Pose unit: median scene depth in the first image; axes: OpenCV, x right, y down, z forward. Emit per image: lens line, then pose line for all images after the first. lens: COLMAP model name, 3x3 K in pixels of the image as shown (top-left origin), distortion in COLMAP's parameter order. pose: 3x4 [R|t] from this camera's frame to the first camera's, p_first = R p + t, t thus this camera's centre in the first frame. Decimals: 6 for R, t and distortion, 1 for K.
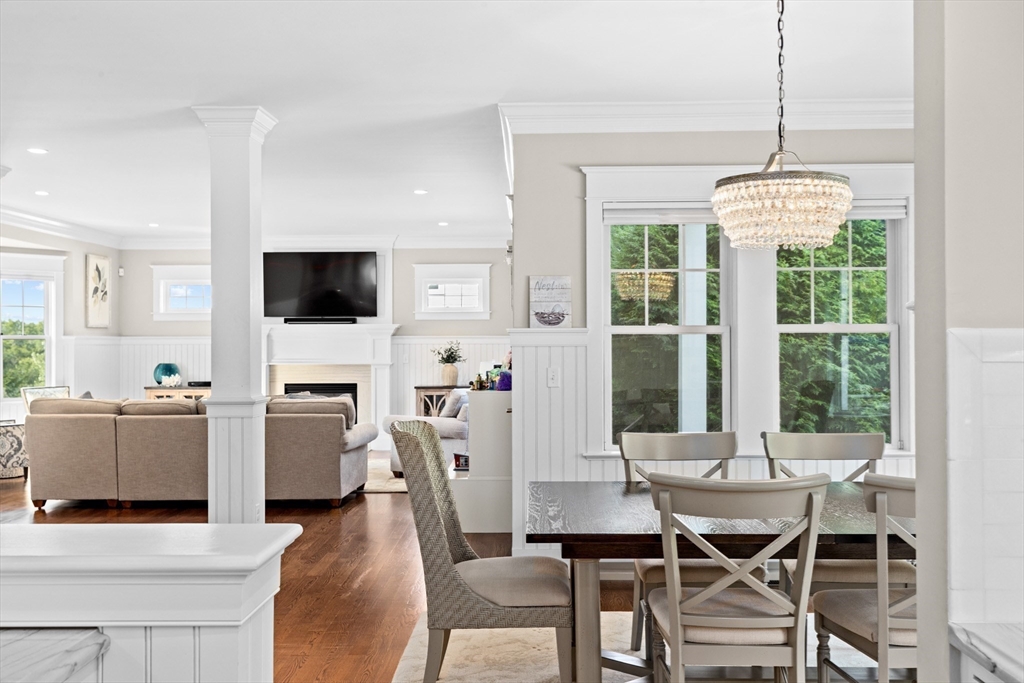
lens RADIAL K [[979.0, 0, 510.9], [0, 979.0, 341.8], [0, 0, 1]] dist [0.022324, 0.000000]
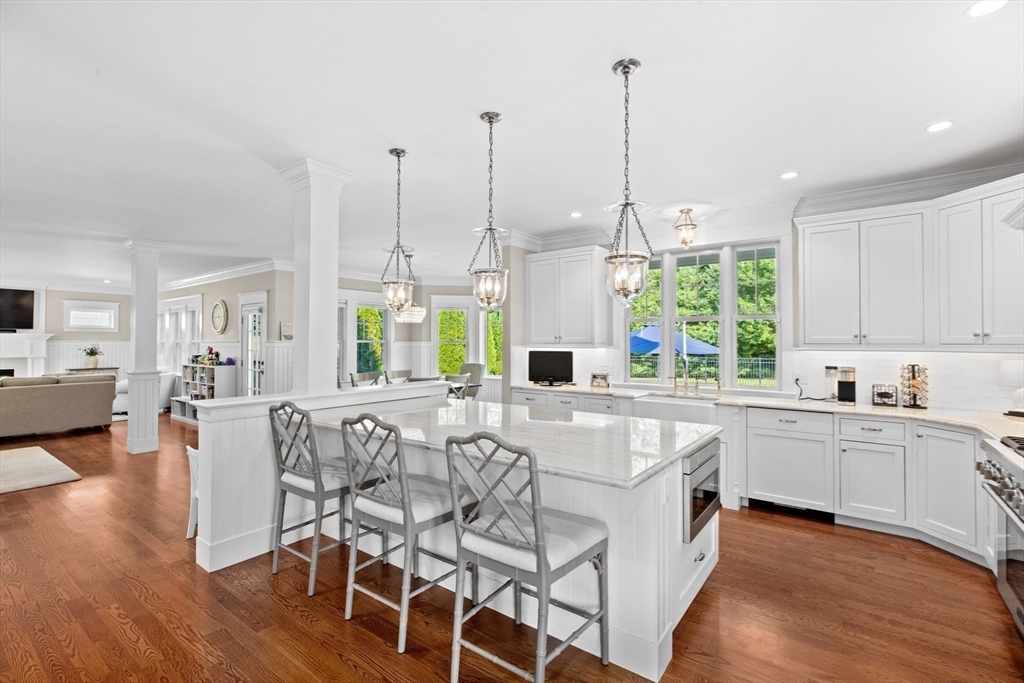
lens RADIAL K [[459.3, 0, 516.9], [0, 459.3, 336.7], [0, 0, 1]] dist [-0.007843, 0.000758]
pose [[0.589773, 0.012582, 0.807471, -0.283898], [-0.002374, 0.999901, -0.013846, -0.003844], [-0.807566, 0.006248, 0.589744, -0.143125]]
